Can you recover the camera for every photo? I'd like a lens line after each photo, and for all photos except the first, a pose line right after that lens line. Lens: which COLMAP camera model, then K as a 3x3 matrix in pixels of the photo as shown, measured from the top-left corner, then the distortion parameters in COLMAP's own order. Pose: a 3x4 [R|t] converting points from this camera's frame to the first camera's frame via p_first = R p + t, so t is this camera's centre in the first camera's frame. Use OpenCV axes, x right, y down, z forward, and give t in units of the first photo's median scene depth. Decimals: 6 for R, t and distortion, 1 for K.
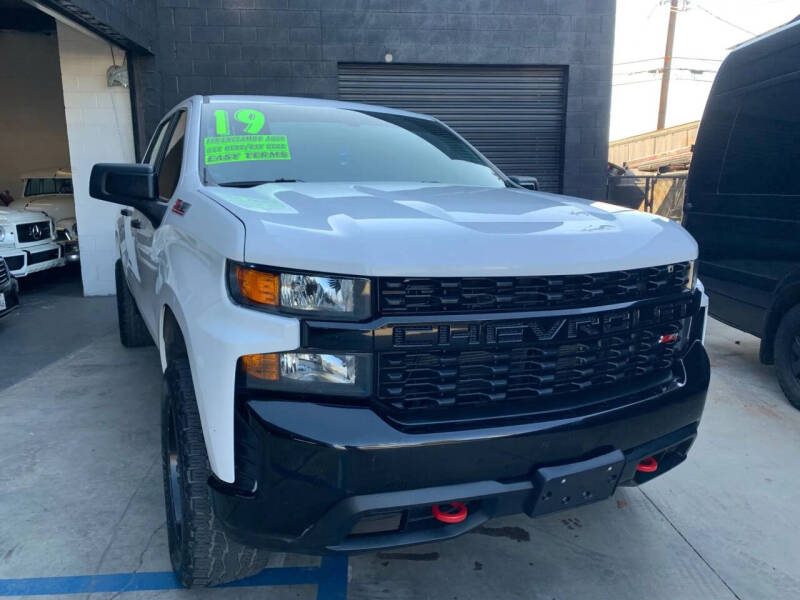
lens RADIAL K [[608.7, 0, 402.1], [0, 608.7, 296.5], [0, 0, 1]] dist [0.026517, -0.020935]
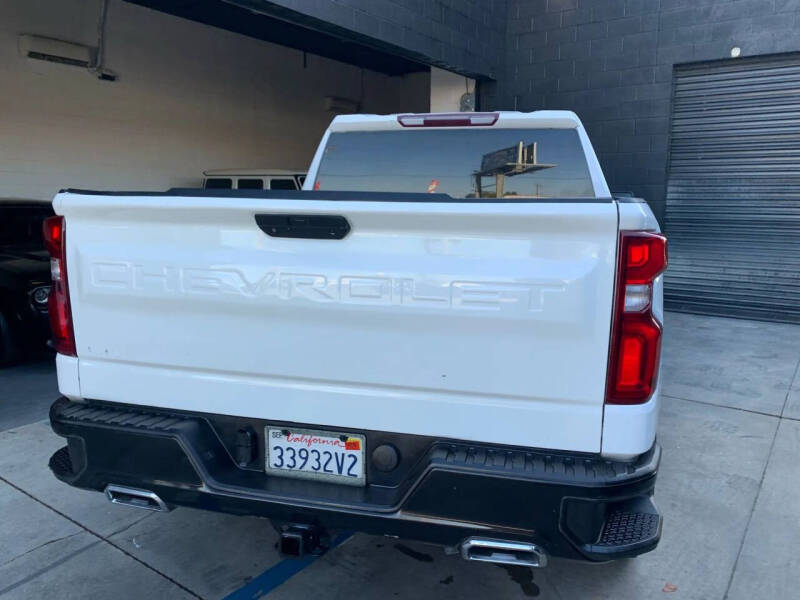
lens RADIAL K [[608.7, 0, 415.9], [0, 608.7, 303.4], [0, 0, 1]] dist [0.026517, -0.020935]
pose [[0.788217, 0.112067, -0.605107, 0.189100], [-0.113811, 0.992863, 0.035629, -0.013272], [0.604782, 0.040785, 0.795346, 0.041603]]
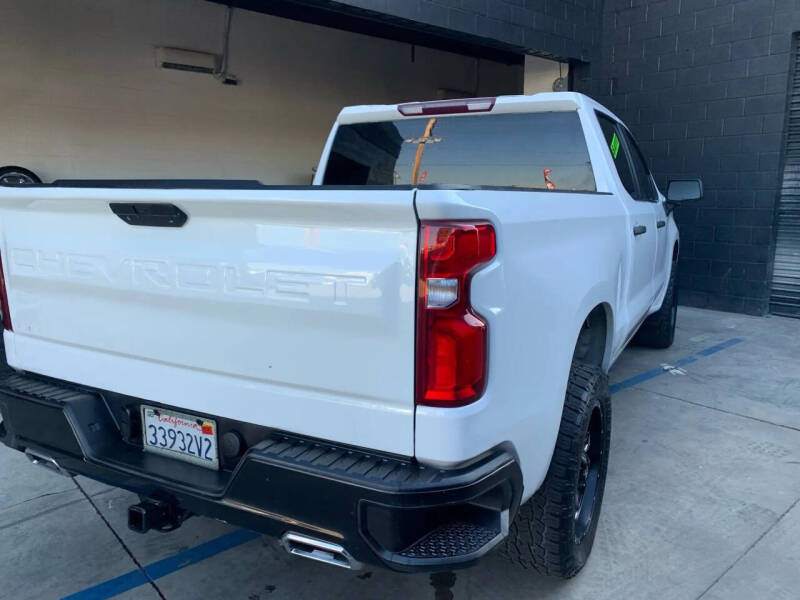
lens RADIAL K [[608.7, 0, 408.3], [0, 608.7, 307.1], [0, 0, 1]] dist [0.026517, -0.020935]
pose [[0.620324, 0.146630, -0.770518, 0.256180], [-0.132794, 0.987822, 0.081074, -0.024640], [0.773023, 0.052028, 0.632241, 0.116395]]
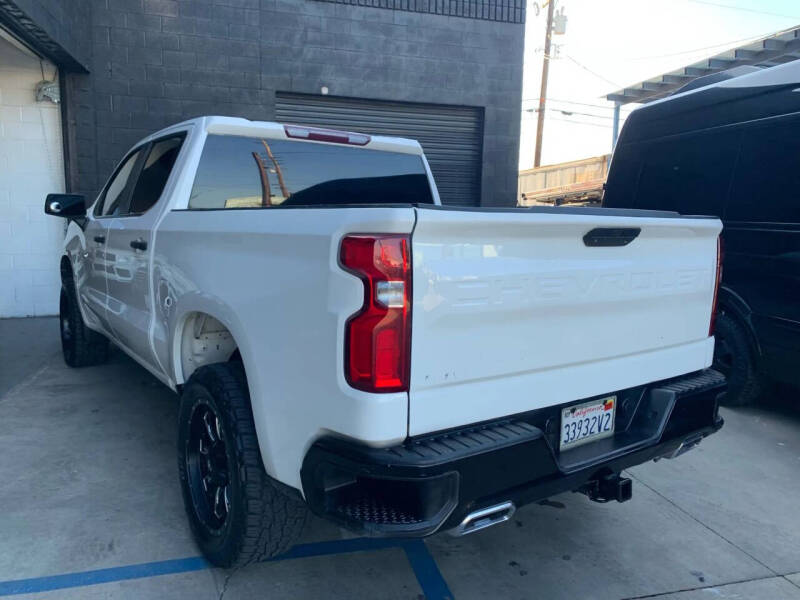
lens RADIAL K [[608.7, 0, 403.2], [0, 608.7, 294.0], [0, 0, 1]] dist [0.026517, -0.020935]
pose [[0.979621, -0.003810, 0.200817, -0.103446], [0.011583, 0.999228, -0.037544, 0.005392], [-0.200519, 0.039104, 0.978909, -0.055077]]
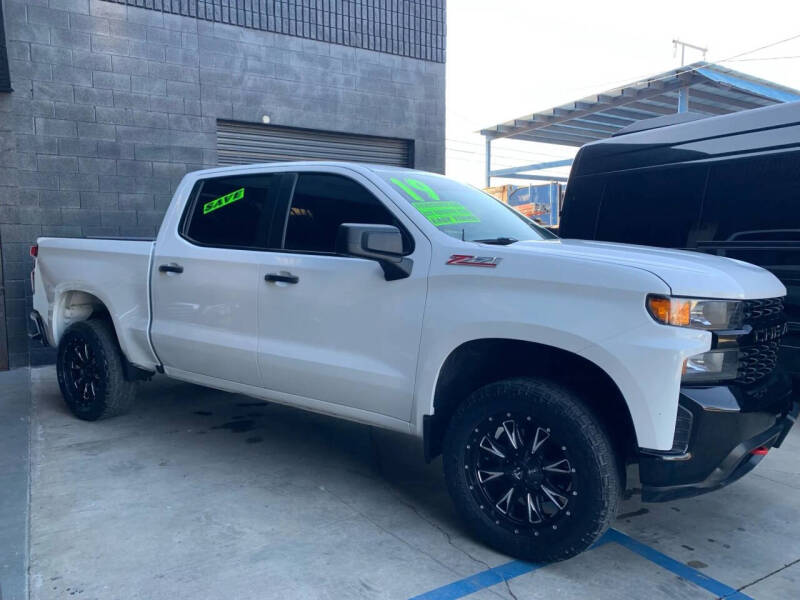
lens RADIAL K [[608.7, 0, 399.9], [0, 608.7, 301.8], [0, 0, 1]] dist [0.026517, -0.020935]
pose [[0.887796, -0.044867, 0.458044, -0.312323], [0.080213, 0.995089, -0.057998, -0.001486], [-0.453192, 0.088231, 0.887035, -0.002448]]
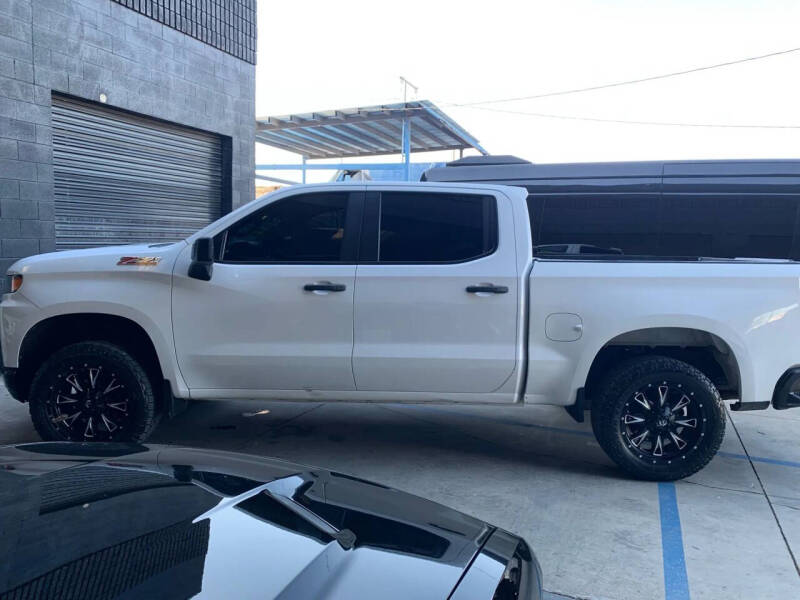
lens RADIAL K [[608.7, 0, 405.9], [0, 608.7, 297.2], [0, 0, 1]] dist [0.026517, -0.020935]
pose [[0.439637, -0.070697, 0.895389, -0.664157], [0.125097, 0.992000, 0.016902, -0.055671], [-0.889421, 0.104580, 0.444964, 0.224501]]
